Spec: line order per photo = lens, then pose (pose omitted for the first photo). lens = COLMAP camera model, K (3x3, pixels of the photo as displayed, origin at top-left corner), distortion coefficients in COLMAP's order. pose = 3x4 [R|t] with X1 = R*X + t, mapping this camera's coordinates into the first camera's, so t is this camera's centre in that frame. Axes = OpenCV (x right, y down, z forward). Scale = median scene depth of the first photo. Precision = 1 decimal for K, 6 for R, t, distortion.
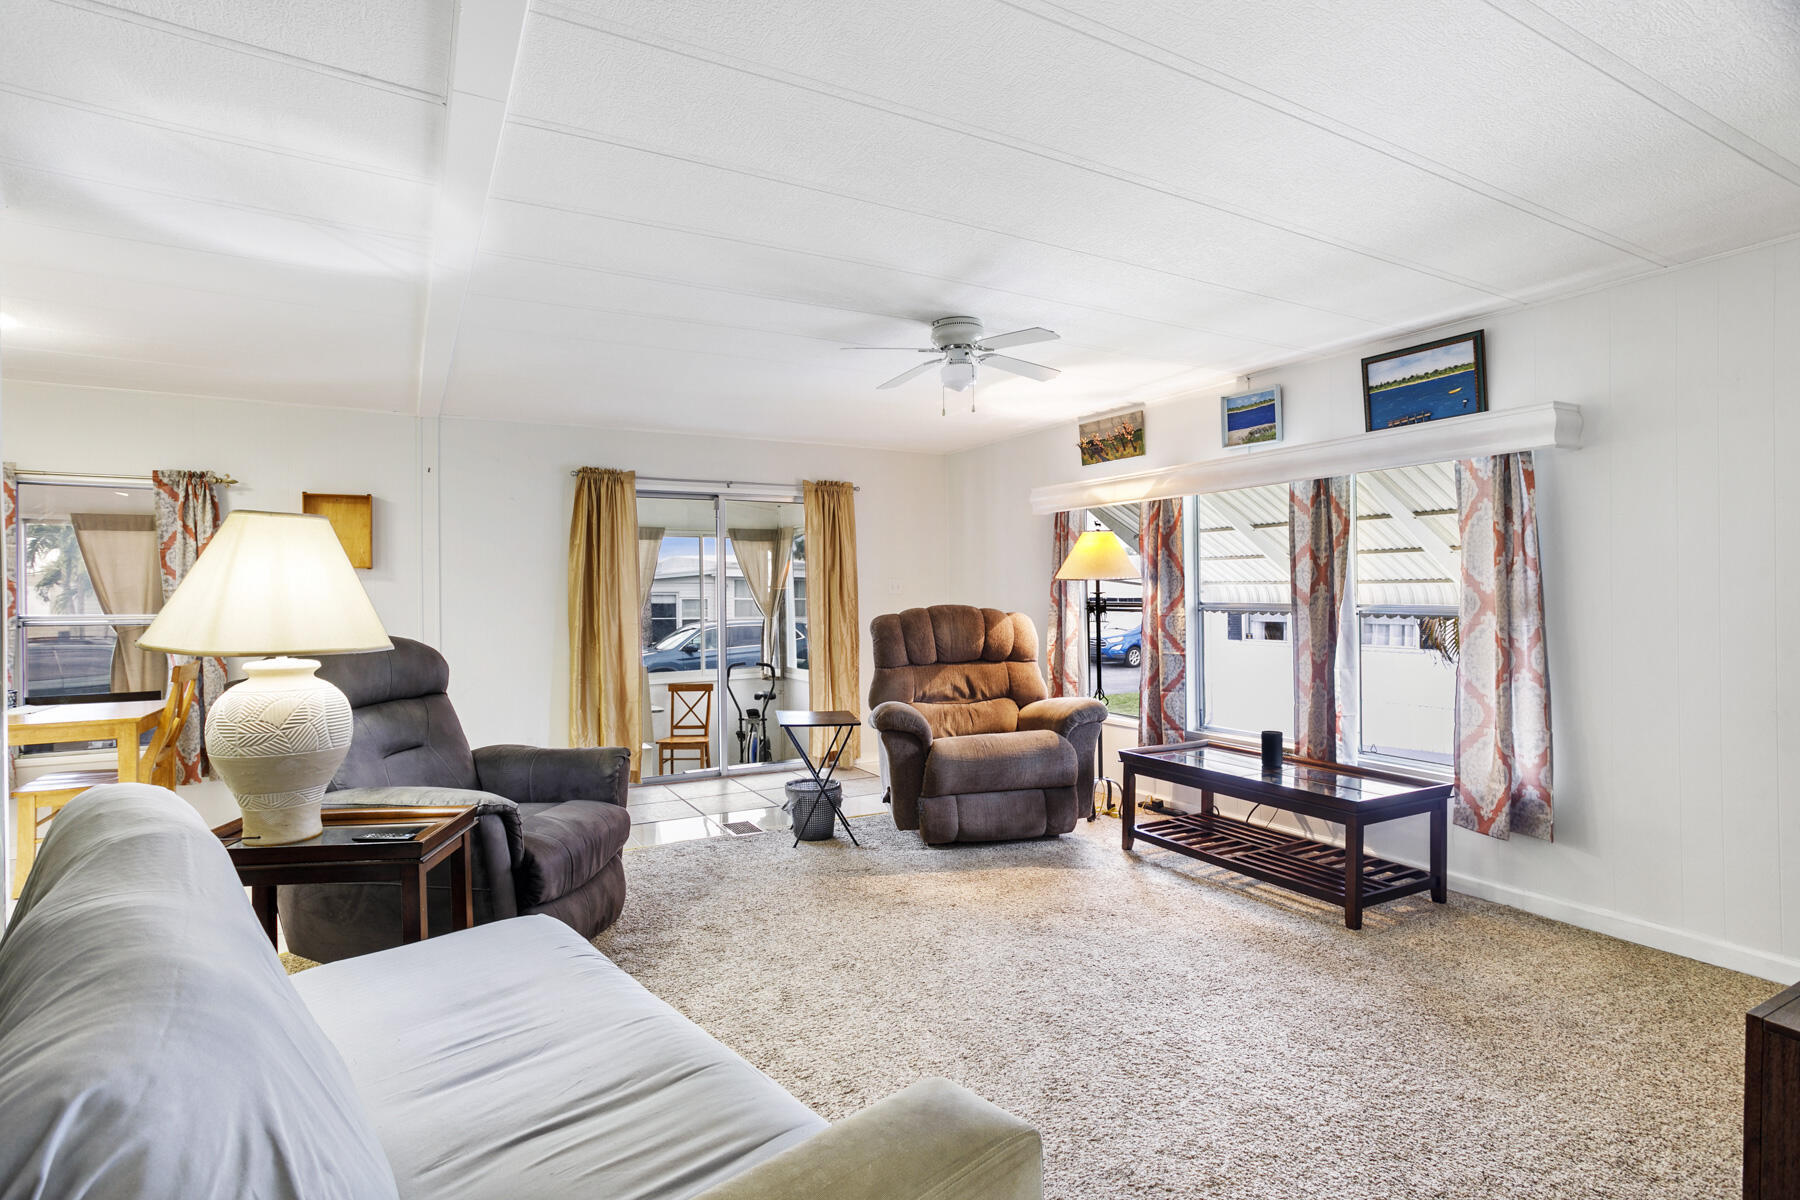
lens RADIAL K [[873.1, 0, 884.1], [0, 873.1, 602.8], [0, 0, 1]] dist [-0.019504, 0.002294]
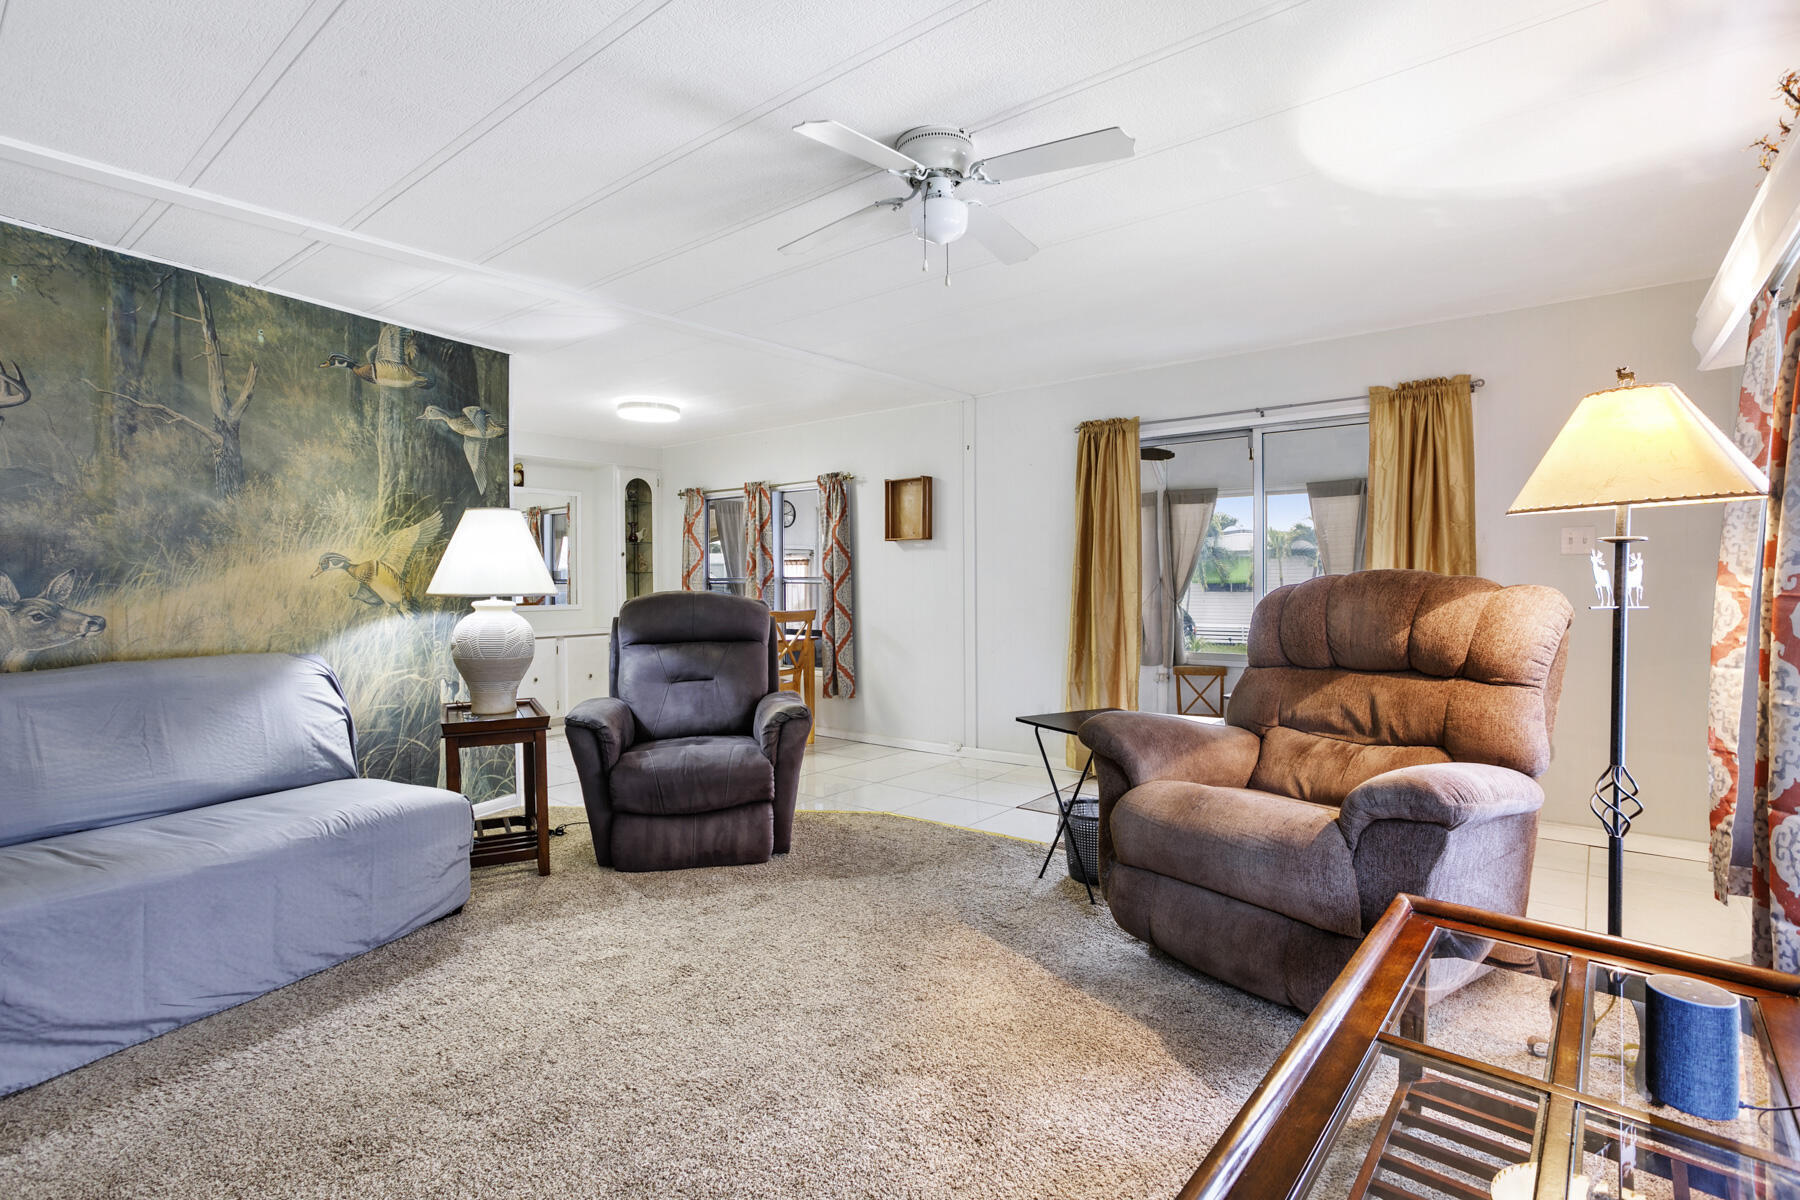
lens RADIAL K [[873.1, 0, 893.0], [0, 873.1, 595.0], [0, 0, 1]] dist [-0.019504, 0.002294]
pose [[0.375409, 0.025982, -0.926495, 0.585964], [-0.003996, 0.999643, 0.026414, 0.006605], [0.926851, -0.006213, 0.375378, 0.602644]]
